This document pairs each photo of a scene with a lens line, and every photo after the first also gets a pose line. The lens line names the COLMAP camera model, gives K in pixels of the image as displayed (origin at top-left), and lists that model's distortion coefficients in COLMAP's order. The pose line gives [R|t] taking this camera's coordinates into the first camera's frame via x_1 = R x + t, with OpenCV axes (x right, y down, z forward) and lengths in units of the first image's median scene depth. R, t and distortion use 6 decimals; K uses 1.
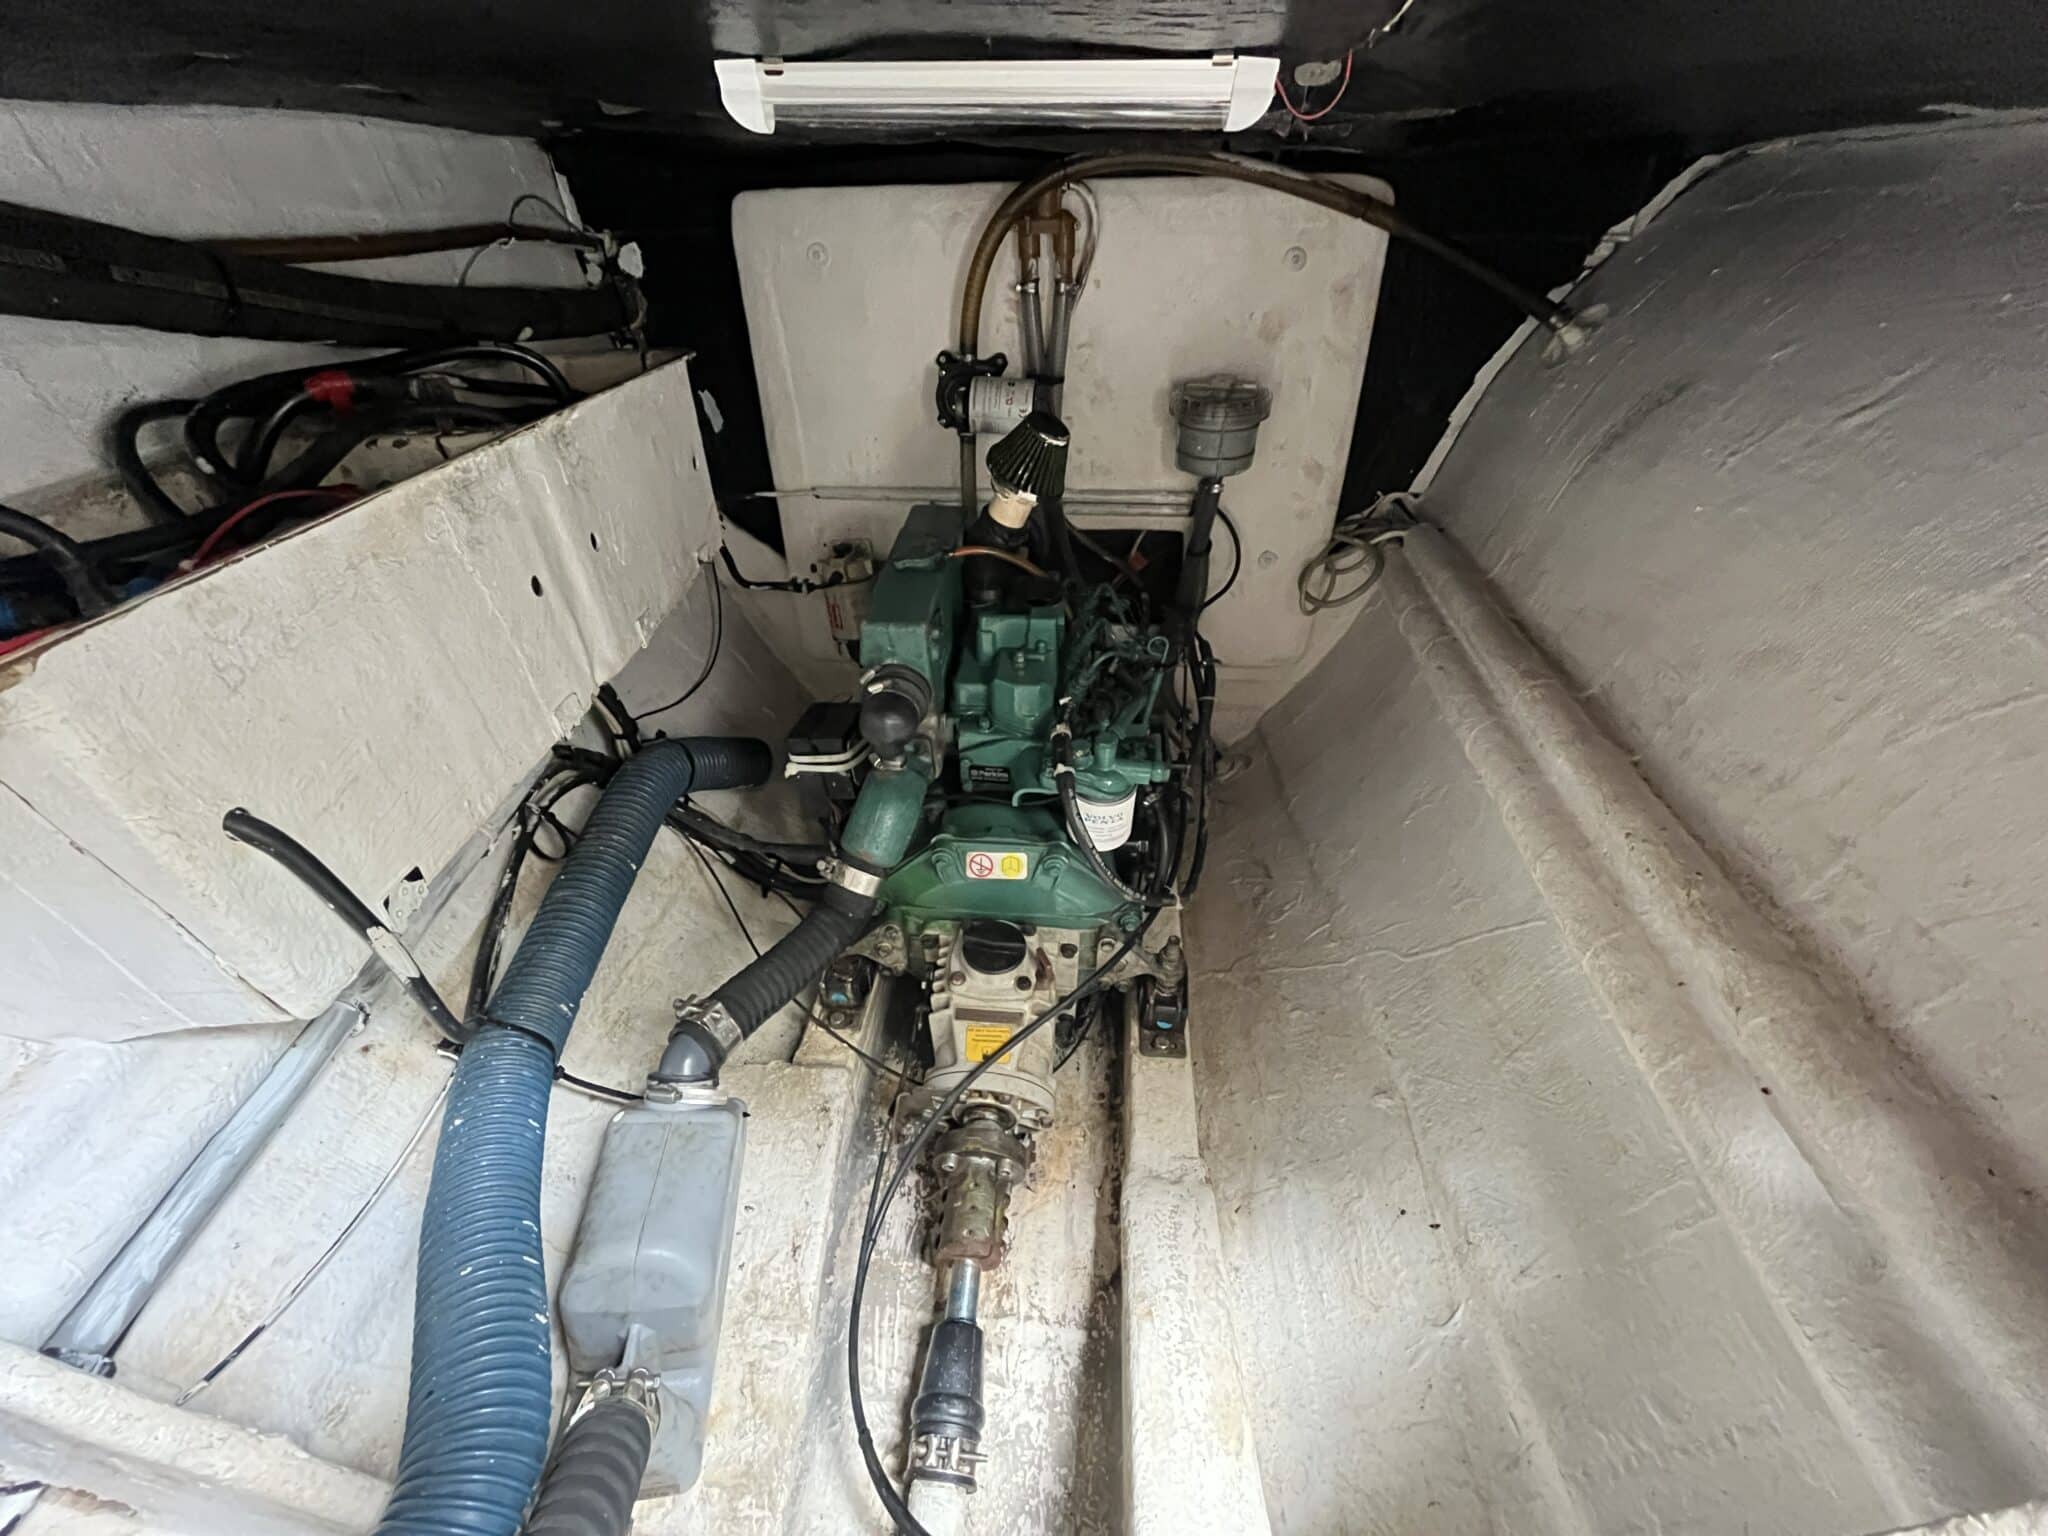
lens RADIAL K [[815.3, 0, 1019.1], [0, 815.3, 766.8], [0, 0, 1]] dist [-0.002292, 0.000610]
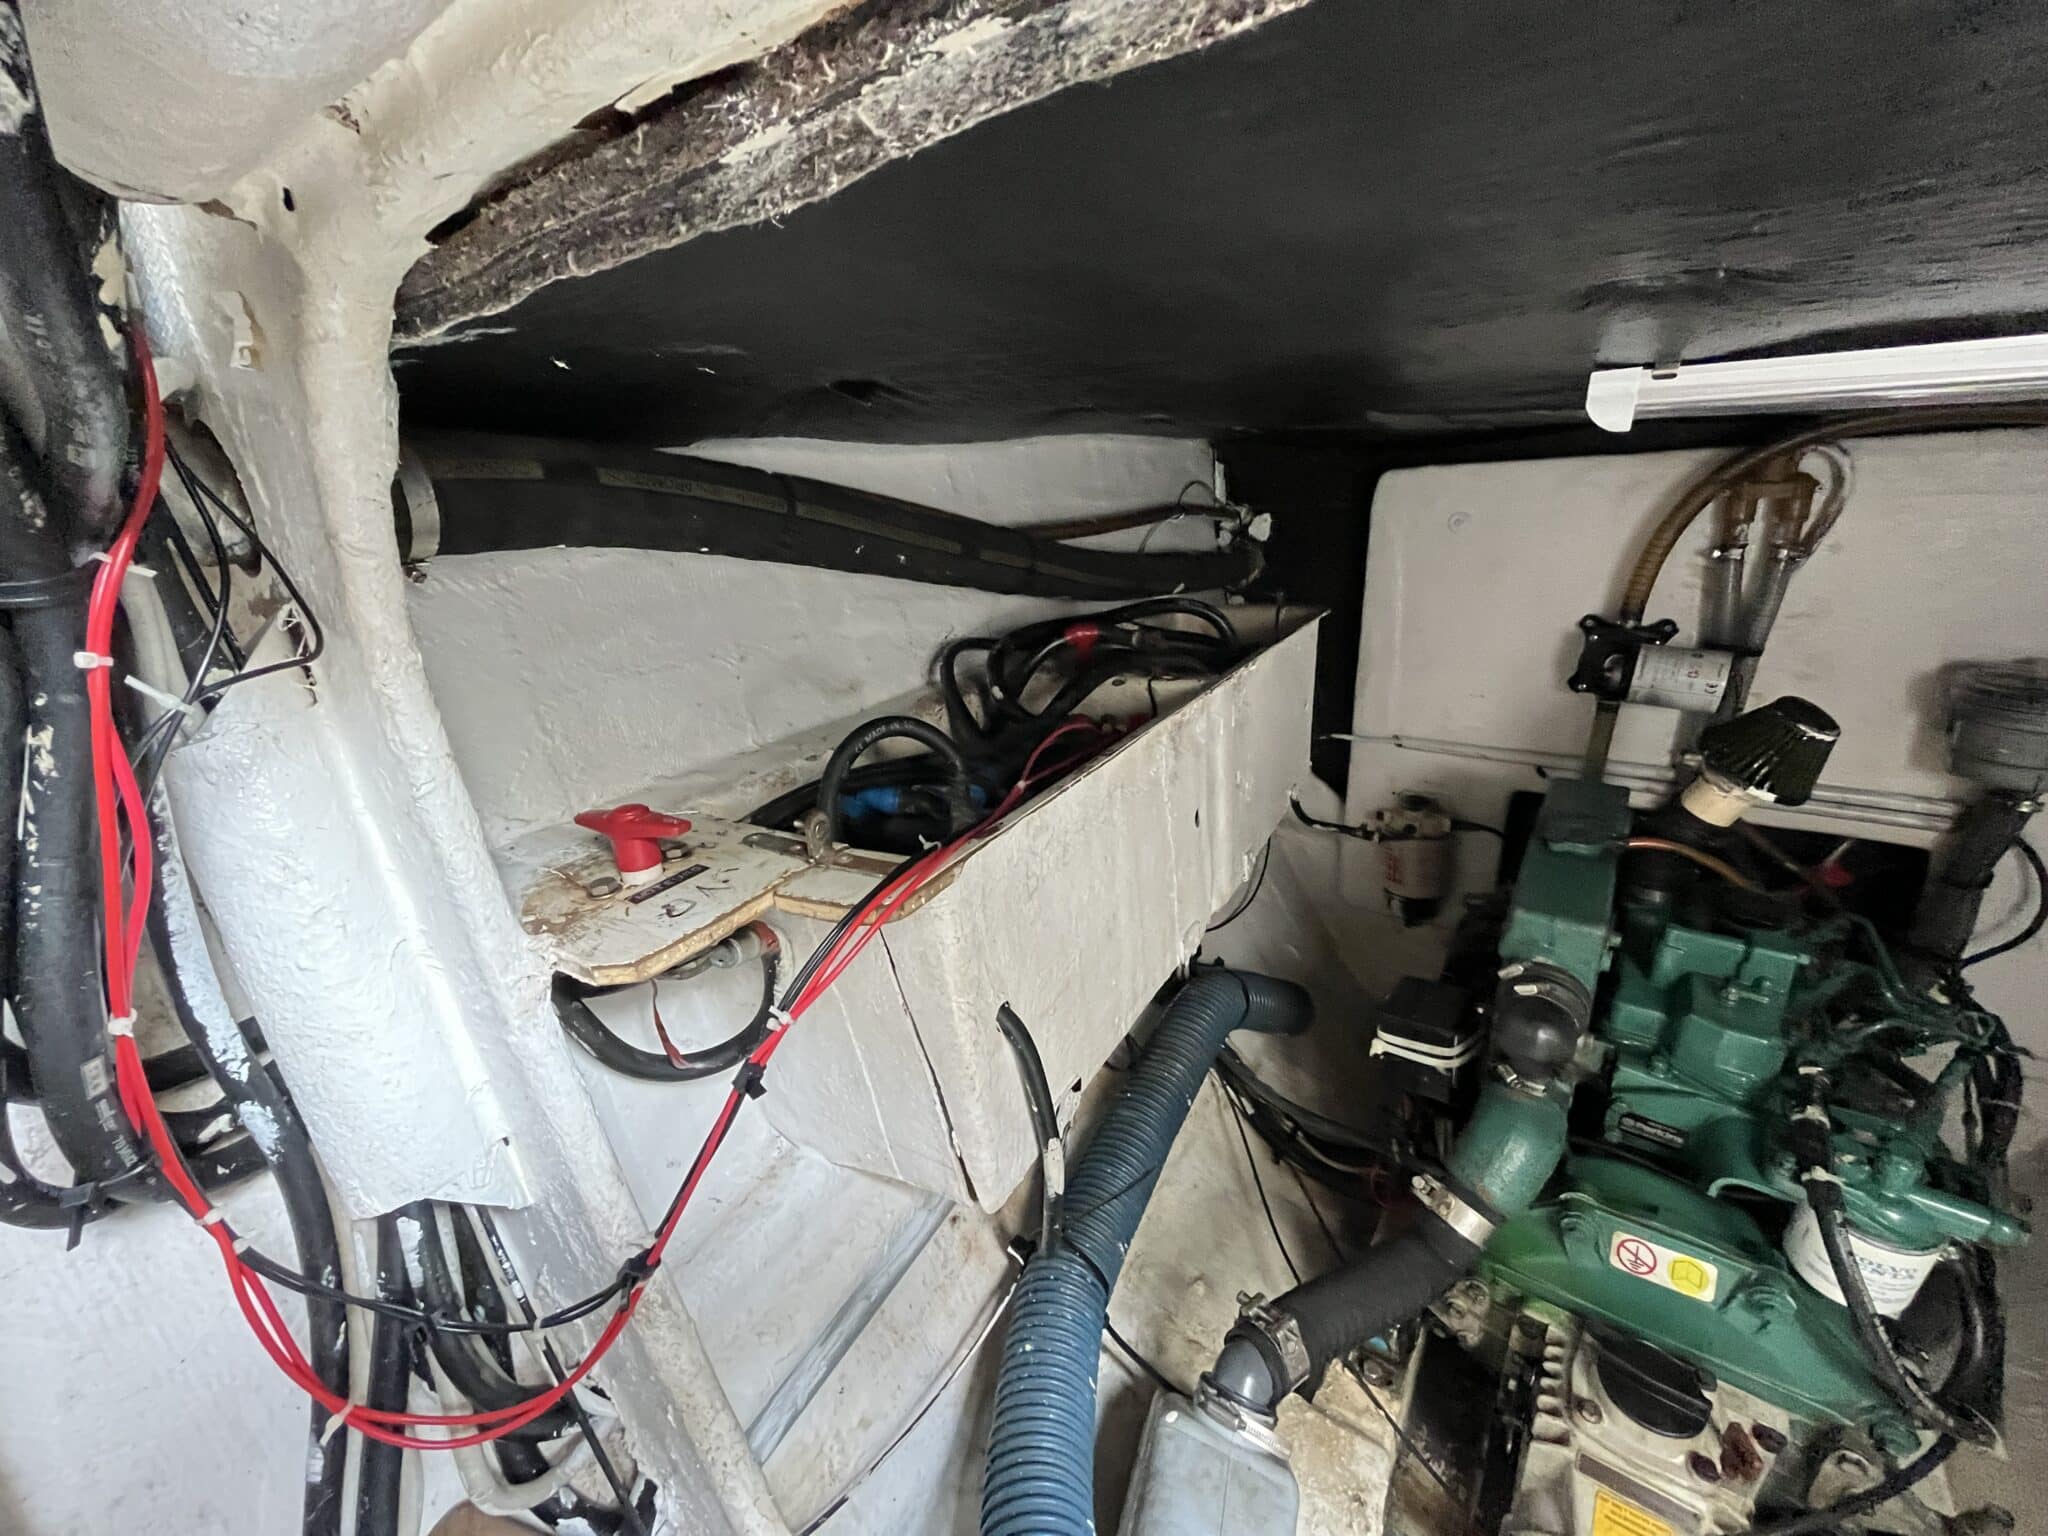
lens RADIAL K [[815.3, 0, 1027.2], [0, 815.3, 772.2], [0, 0, 1]] dist [-0.002292, 0.000610]
pose [[0.861741, 0.135360, -0.488958, -0.216935], [-0.251235, 0.951143, -0.179468, -0.026689], [0.440776, 0.277498, 0.853646, -0.008664]]
